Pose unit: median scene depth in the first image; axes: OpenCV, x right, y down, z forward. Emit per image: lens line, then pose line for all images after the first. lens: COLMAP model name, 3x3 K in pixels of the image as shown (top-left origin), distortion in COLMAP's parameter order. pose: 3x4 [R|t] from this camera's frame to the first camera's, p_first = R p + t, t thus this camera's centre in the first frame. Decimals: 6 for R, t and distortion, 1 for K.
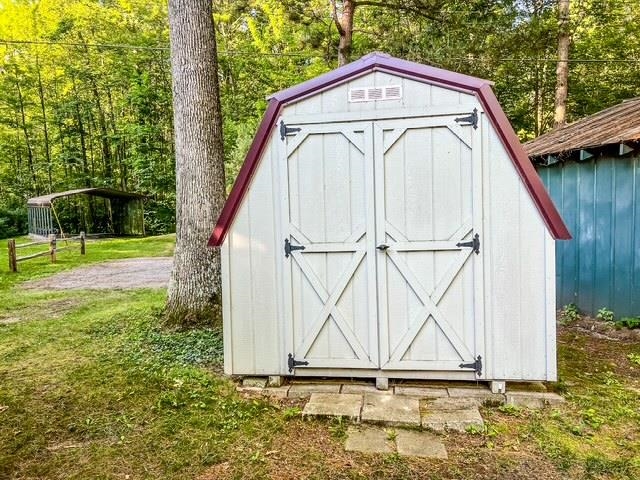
lens RADIAL K [[511.8, 0, 320.0], [0, 511.8, 240.0], [0, 0, 1]] dist [0.002943, -0.117431]
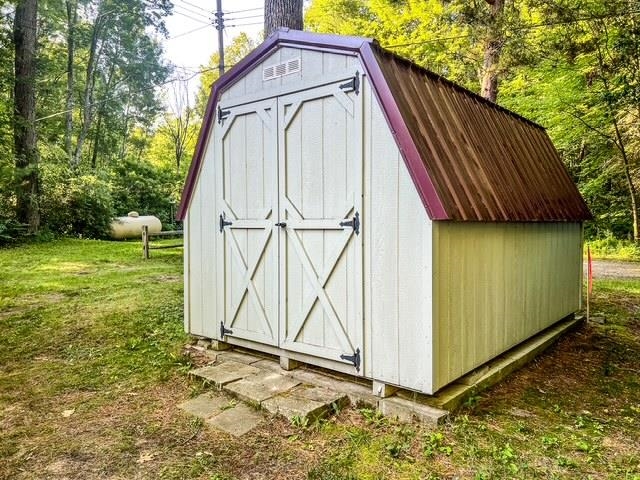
lens RADIAL K [[511.8, 0, 320.0], [0, 511.8, 240.0], [0, 0, 1]] dist [0.002943, -0.117431]
pose [[0.846783, 0.046585, -0.529895, 0.716425], [-0.042949, 0.998893, 0.019184, 0.021983], [0.530203, 0.006514, 0.847846, 0.203266]]
